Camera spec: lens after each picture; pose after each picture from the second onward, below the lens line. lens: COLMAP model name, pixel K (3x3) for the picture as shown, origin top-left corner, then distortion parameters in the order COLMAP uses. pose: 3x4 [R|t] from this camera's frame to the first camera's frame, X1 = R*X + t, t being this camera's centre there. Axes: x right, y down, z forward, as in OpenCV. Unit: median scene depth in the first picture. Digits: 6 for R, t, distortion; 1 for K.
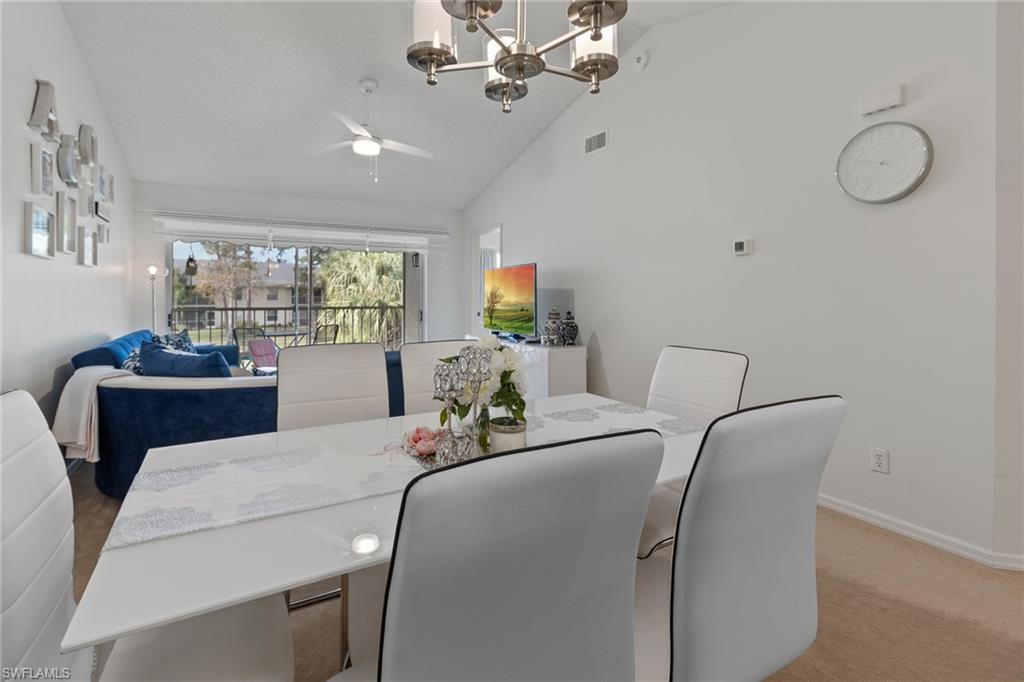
lens RADIAL K [[494.3, 0, 515.2], [0, 494.3, 300.8], [0, 0, 1]] dist [0.007023, -0.000258]
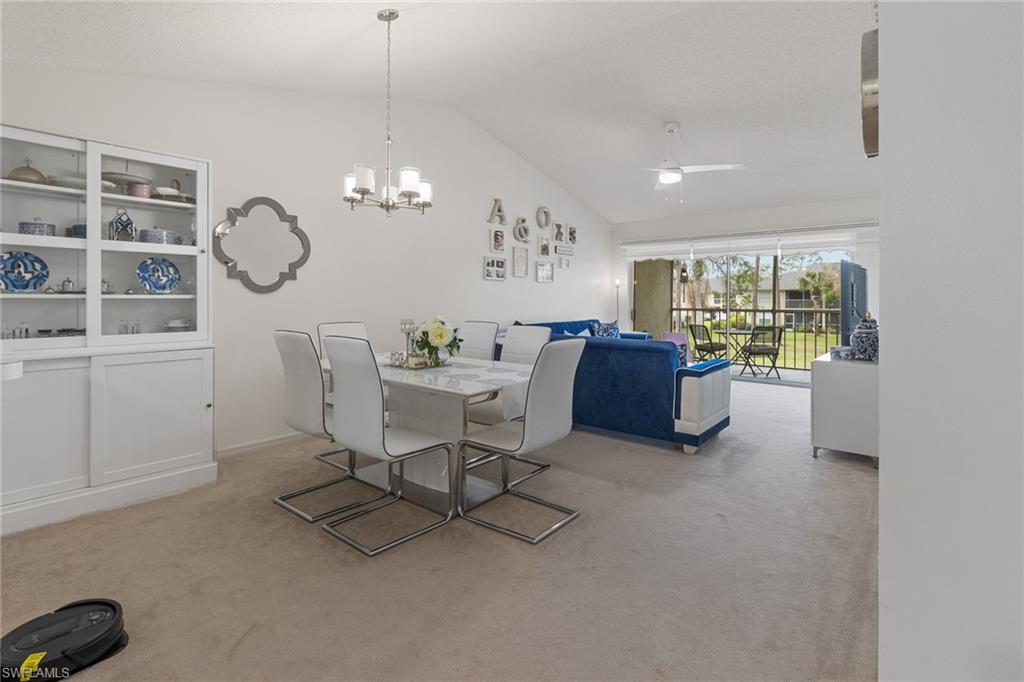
lens RADIAL K [[494.3, 0, 510.6], [0, 494.3, 298.3], [0, 0, 1]] dist [0.007023, -0.000258]
pose [[0.351337, 0.001290, -0.936248, 0.534426], [-0.012147, 0.999921, -0.003180, -0.002049], [0.936170, 0.012489, 0.351325, 0.155947]]
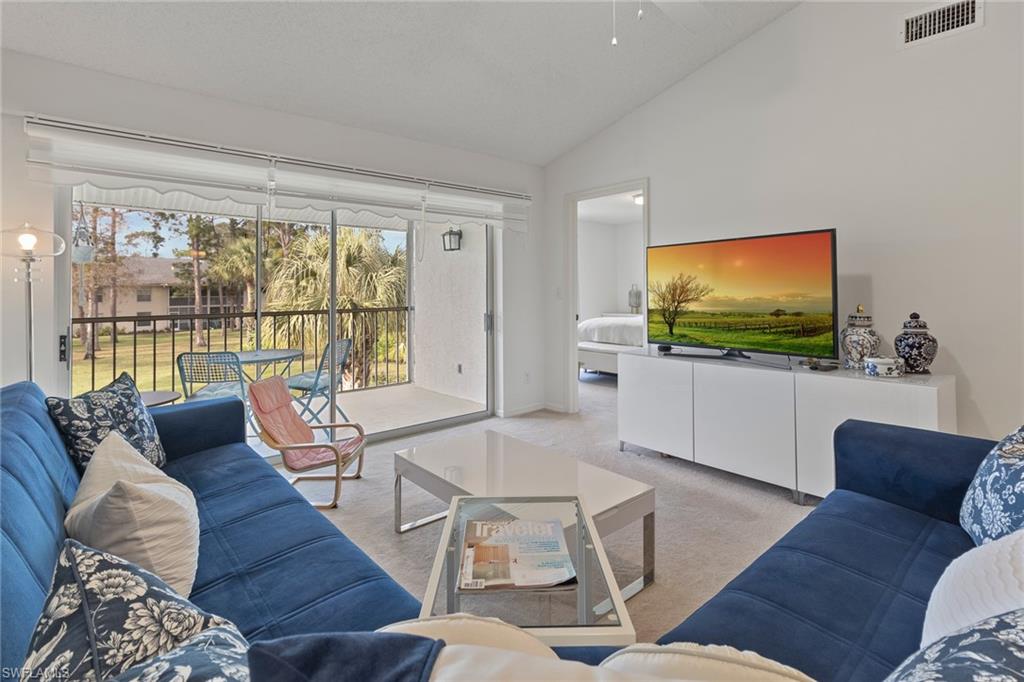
lens RADIAL K [[494.3, 0, 523.8], [0, 494.3, 288.9], [0, 0, 1]] dist [0.007023, -0.000258]
pose [[0.978368, -0.010458, 0.206609, -0.358495], [0.014061, 0.999773, -0.015978, -0.004113], [-0.206395, 0.018538, 0.978293, 0.434373]]
